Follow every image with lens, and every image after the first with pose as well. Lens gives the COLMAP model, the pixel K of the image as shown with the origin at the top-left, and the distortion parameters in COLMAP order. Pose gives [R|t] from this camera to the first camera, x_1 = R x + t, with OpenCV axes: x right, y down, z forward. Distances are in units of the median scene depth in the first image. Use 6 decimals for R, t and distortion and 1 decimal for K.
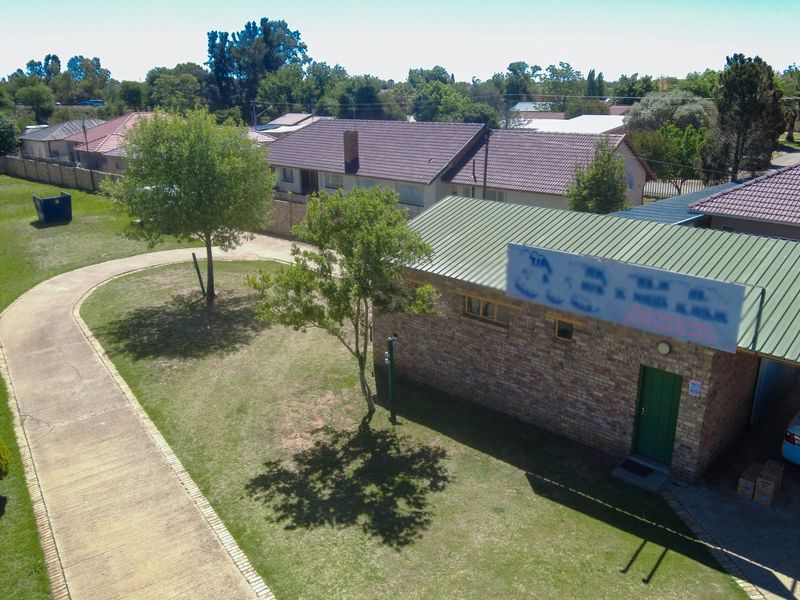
lens RADIAL K [[611.1, 0, 400.0], [0, 611.1, 300.0], [0, 0, 1]] dist [-0.010629, -0.003807]
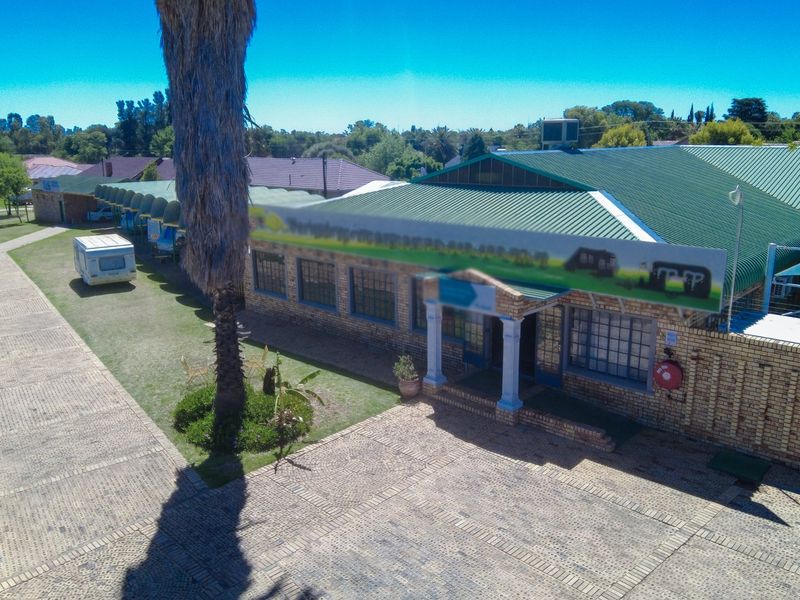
lens RADIAL K [[631.7, 0, 400.0], [0, 631.7, 300.0], [0, 0, 1]] dist [0.003192, -0.101078]
pose [[0.999571, 0.008421, 0.028069, 0.186367], [-0.005837, 0.995845, -0.090881, 0.082128], [-0.028717, 0.090678, 0.995466, -0.242921]]
